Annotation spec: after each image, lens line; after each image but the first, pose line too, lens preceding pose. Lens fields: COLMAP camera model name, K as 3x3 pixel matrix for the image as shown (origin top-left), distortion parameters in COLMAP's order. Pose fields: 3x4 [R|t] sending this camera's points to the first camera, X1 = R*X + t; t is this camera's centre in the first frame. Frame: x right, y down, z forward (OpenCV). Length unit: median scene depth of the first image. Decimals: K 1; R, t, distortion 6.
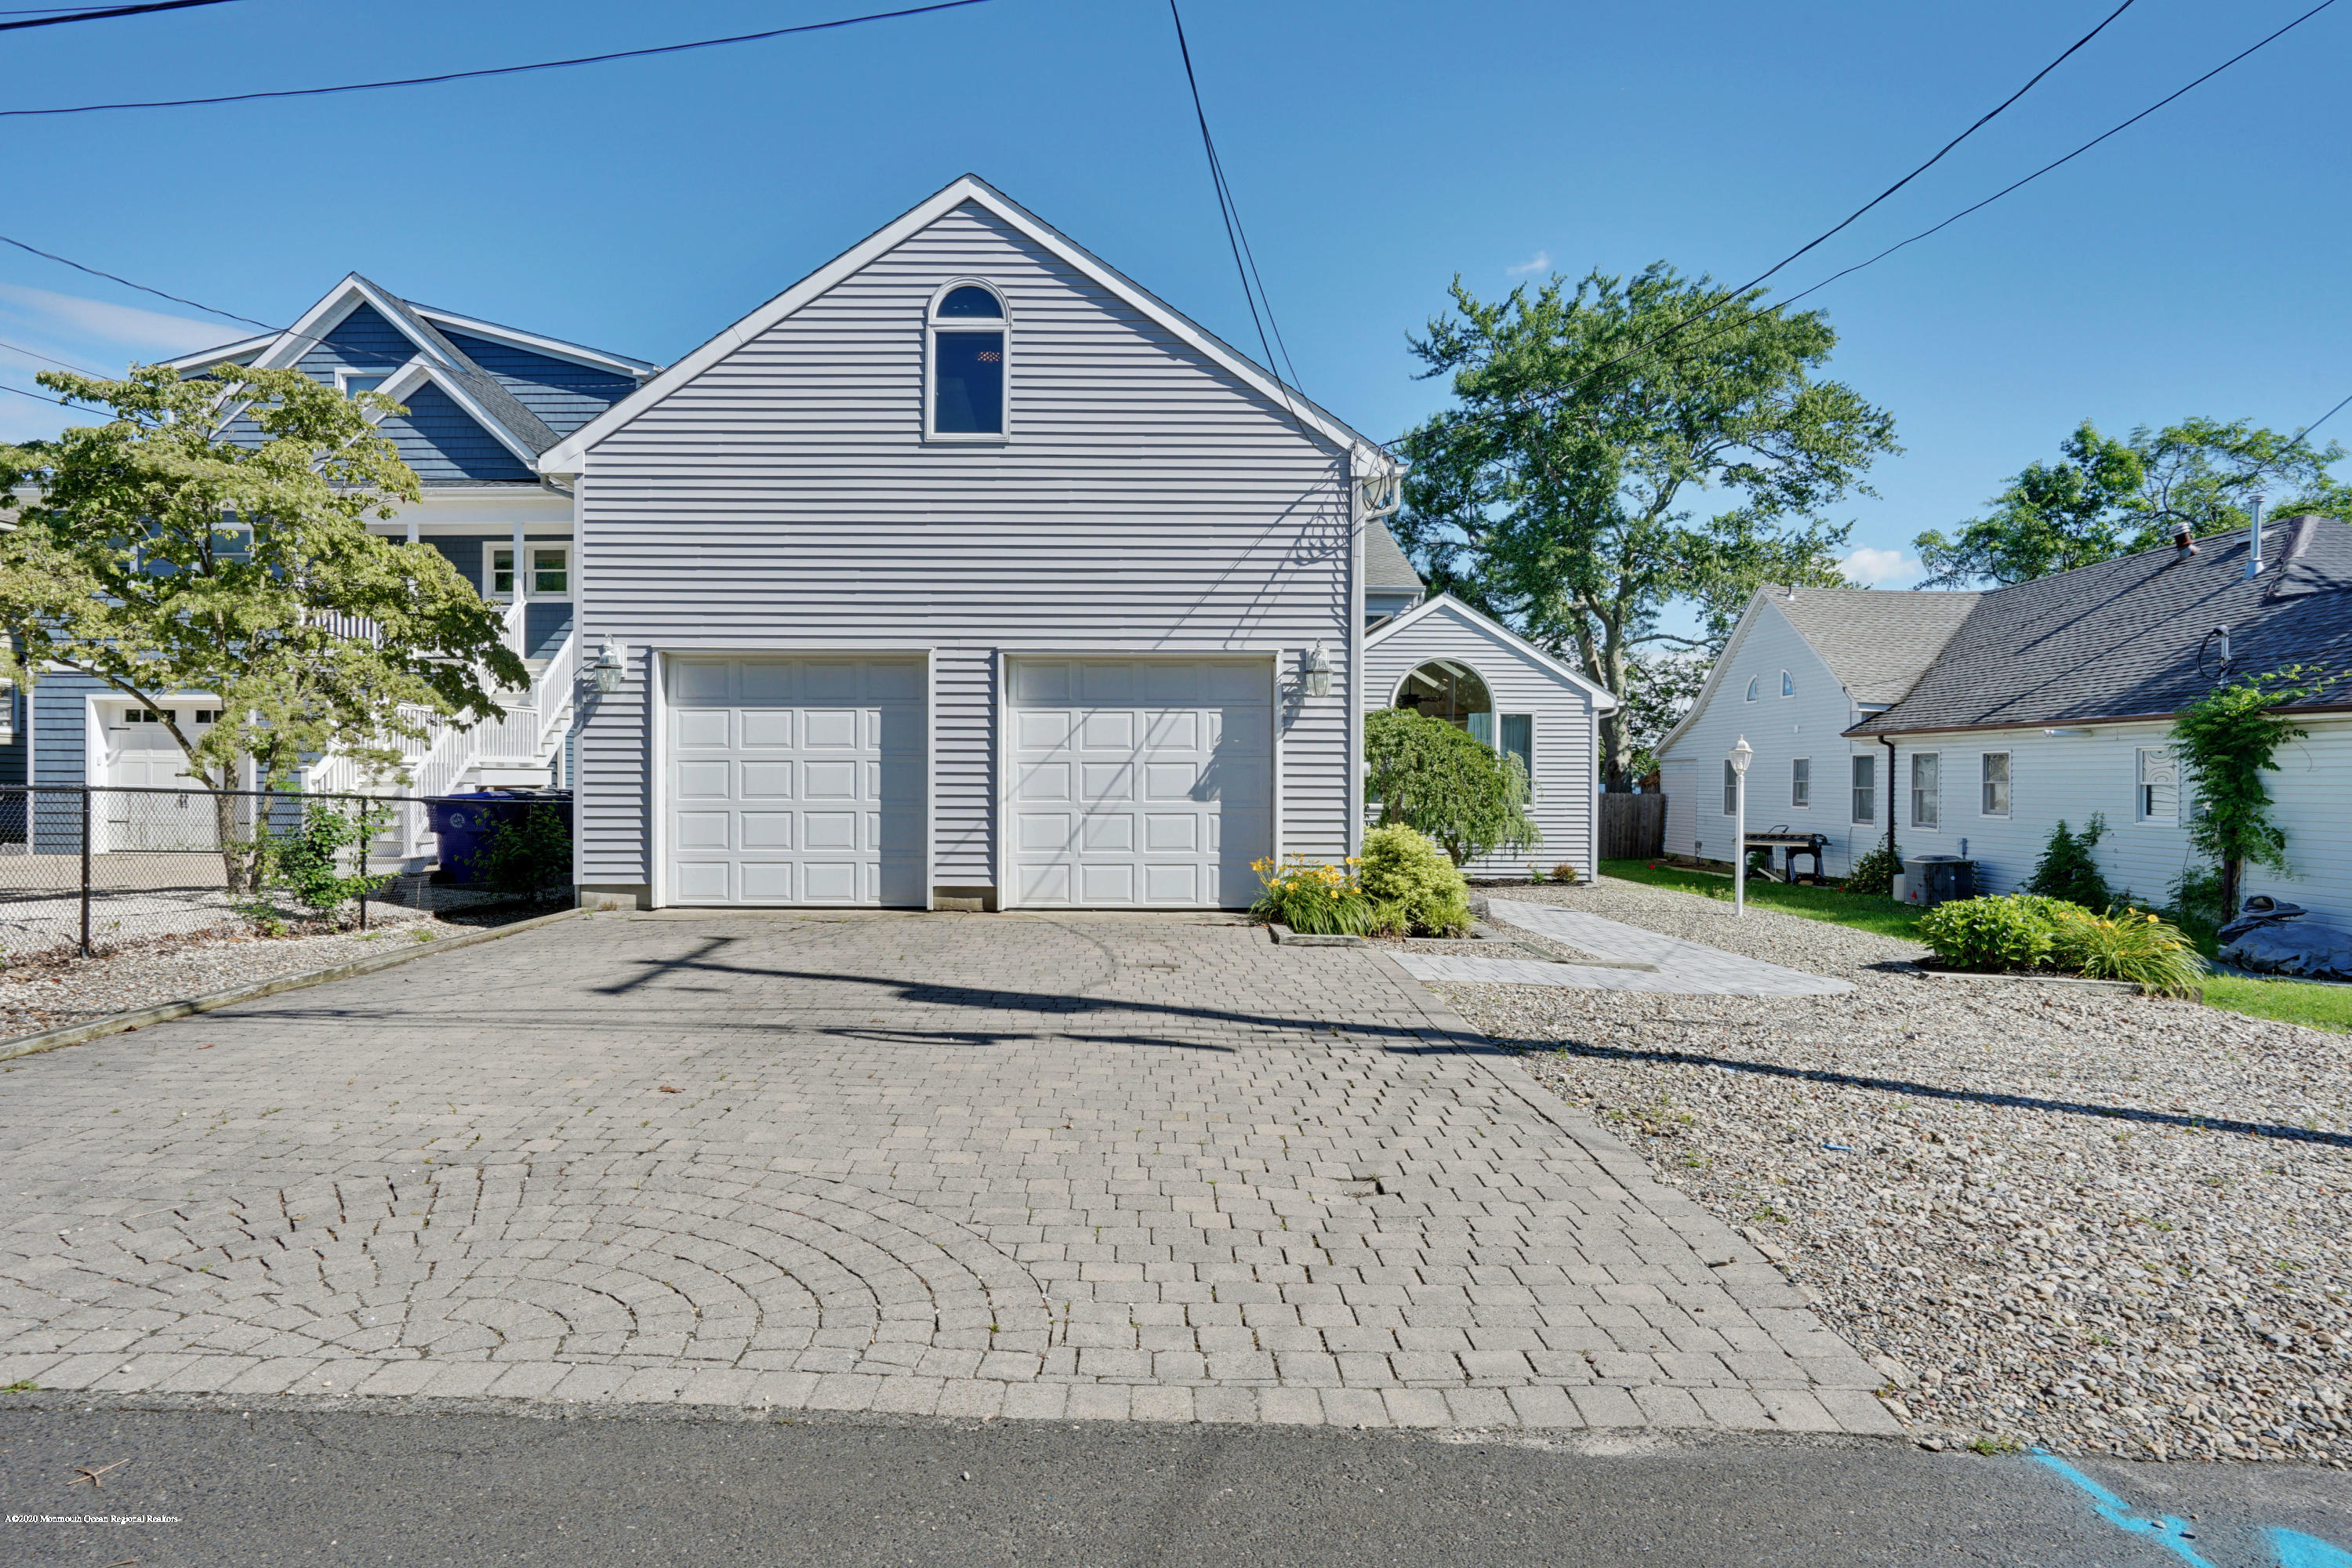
lens RADIAL K [[1353.6, 0, 1172.1], [0, 1353.6, 783.6], [0, 0, 1]] dist [-0.005764, 0.001862]
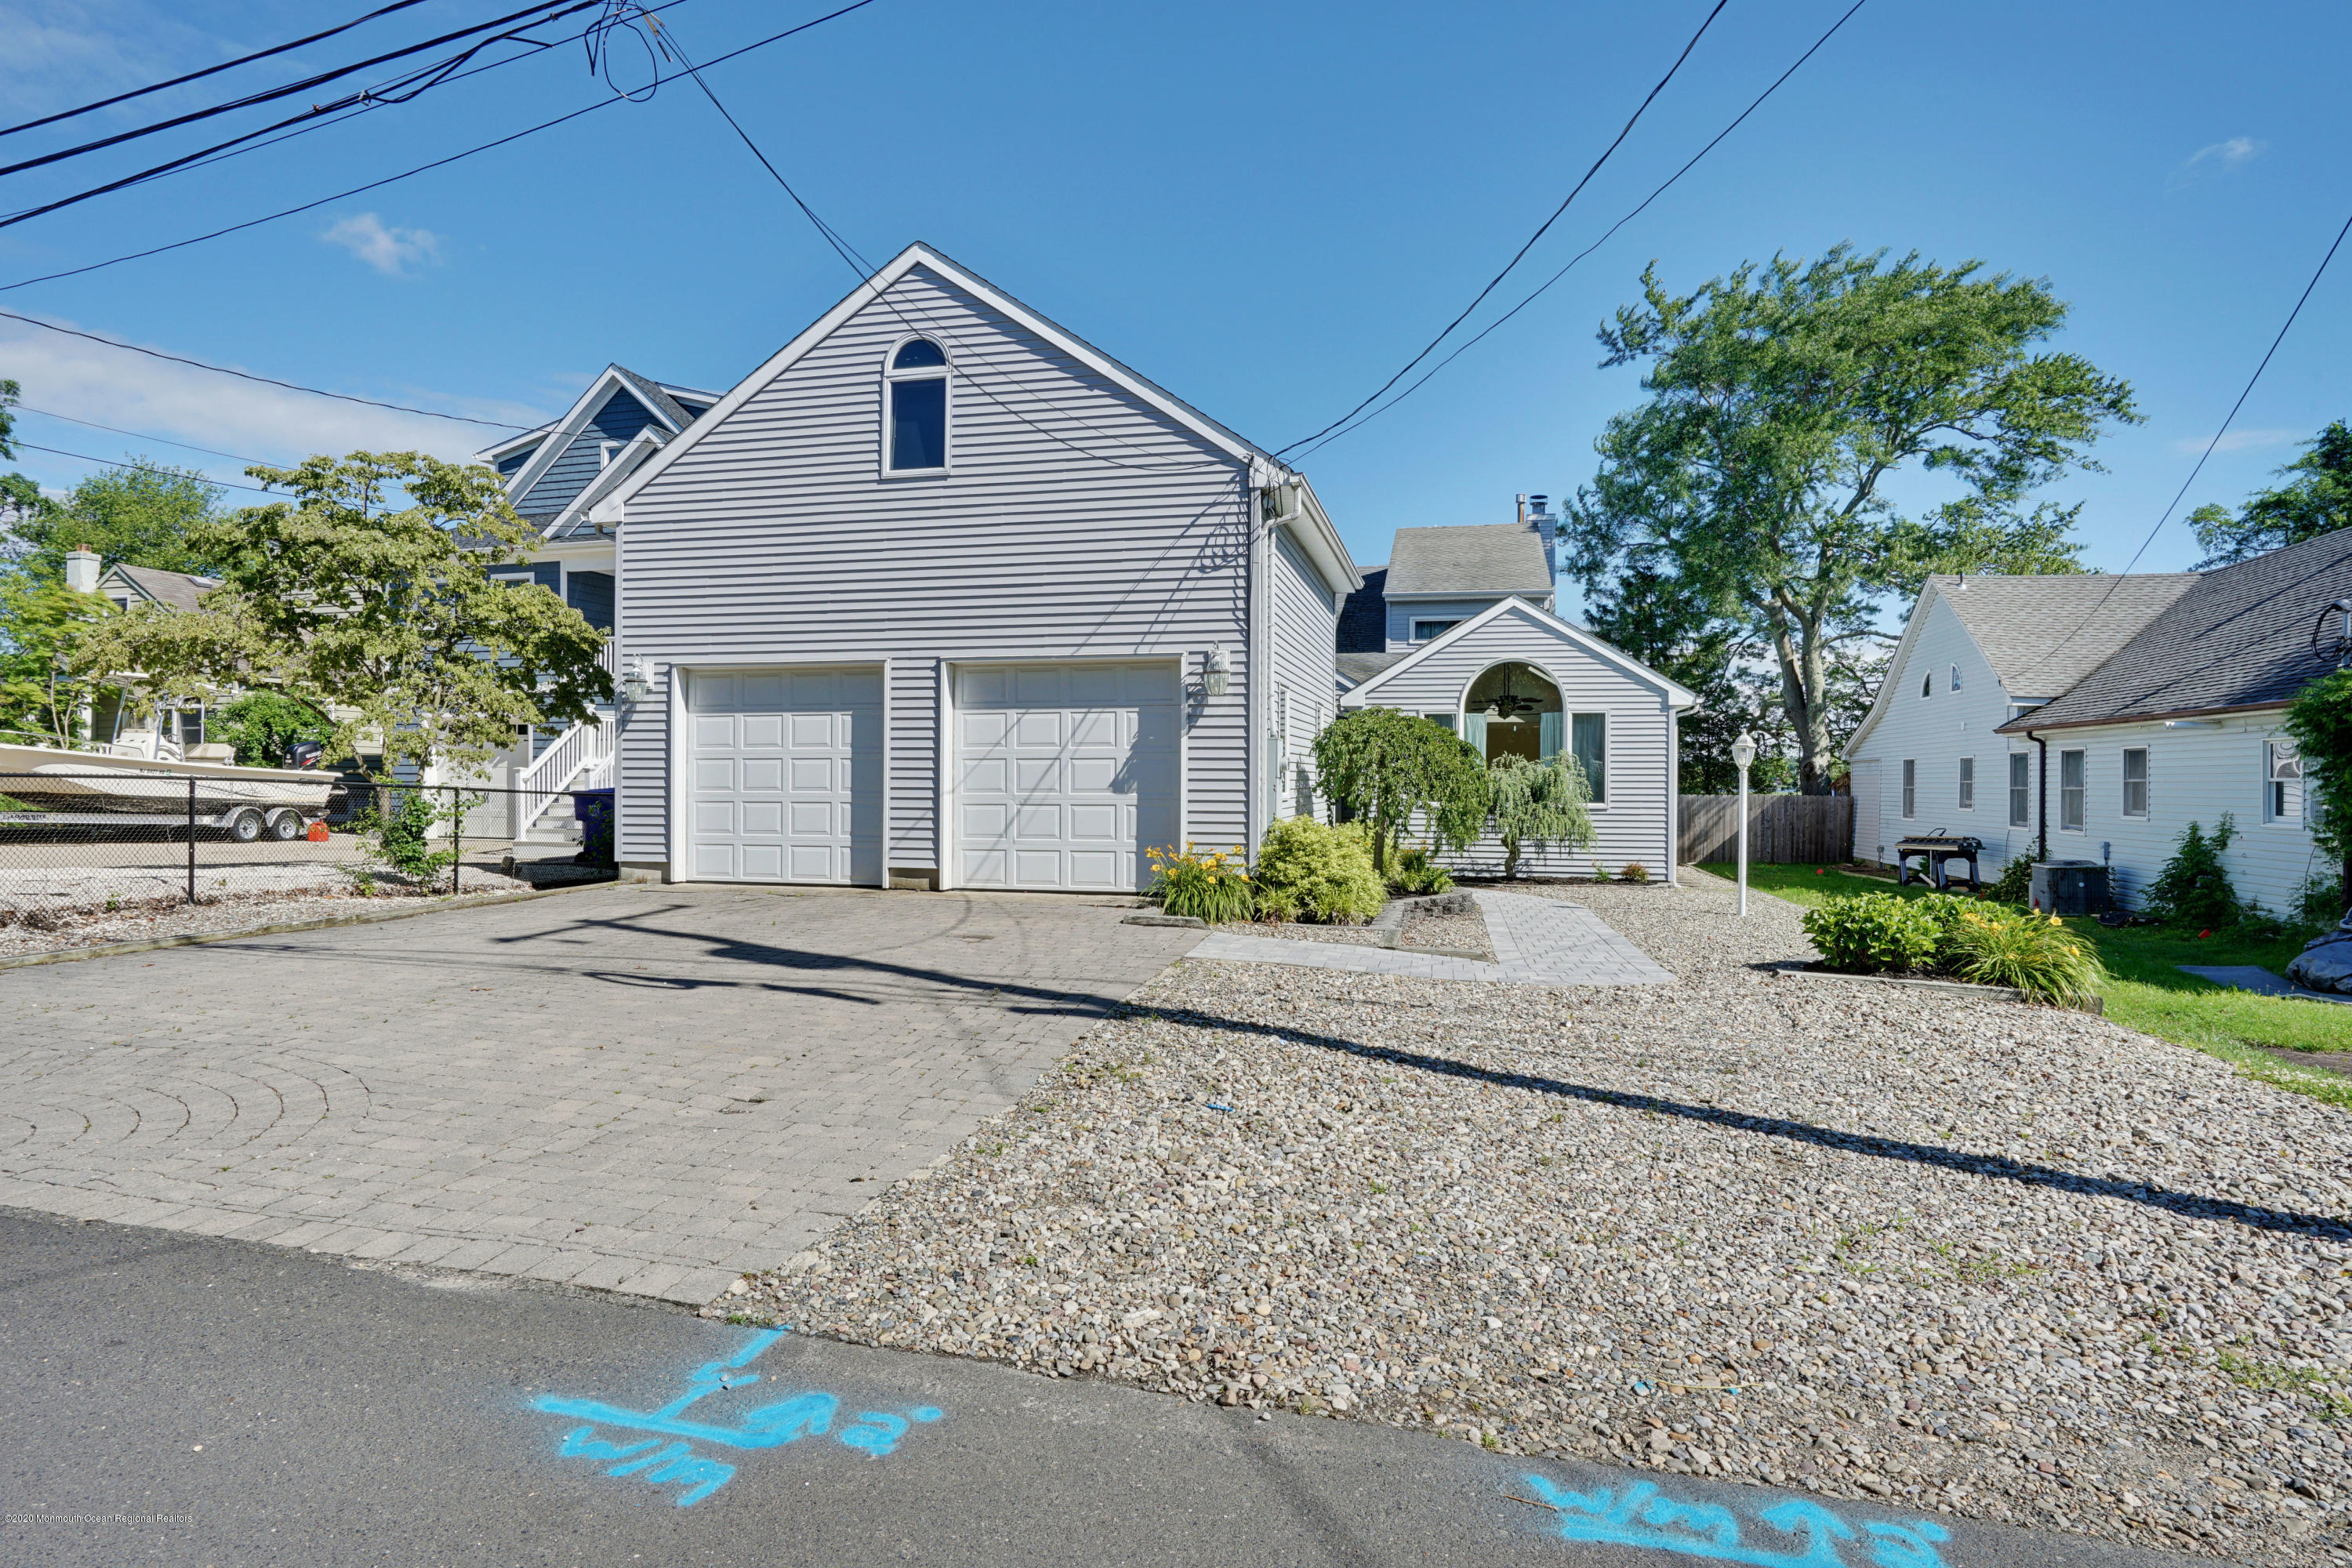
lens RADIAL K [[1288.2, 0, 1163.2], [0, 1288.2, 783.1], [0, 0, 1]] dist [-0.019045, 0.012176]
pose [[0.969561, -0.000075, -0.244848, 0.311663], [-0.001245, 0.999986, -0.005236, 0.010061], [0.244845, 0.005381, 0.969547, 0.005787]]
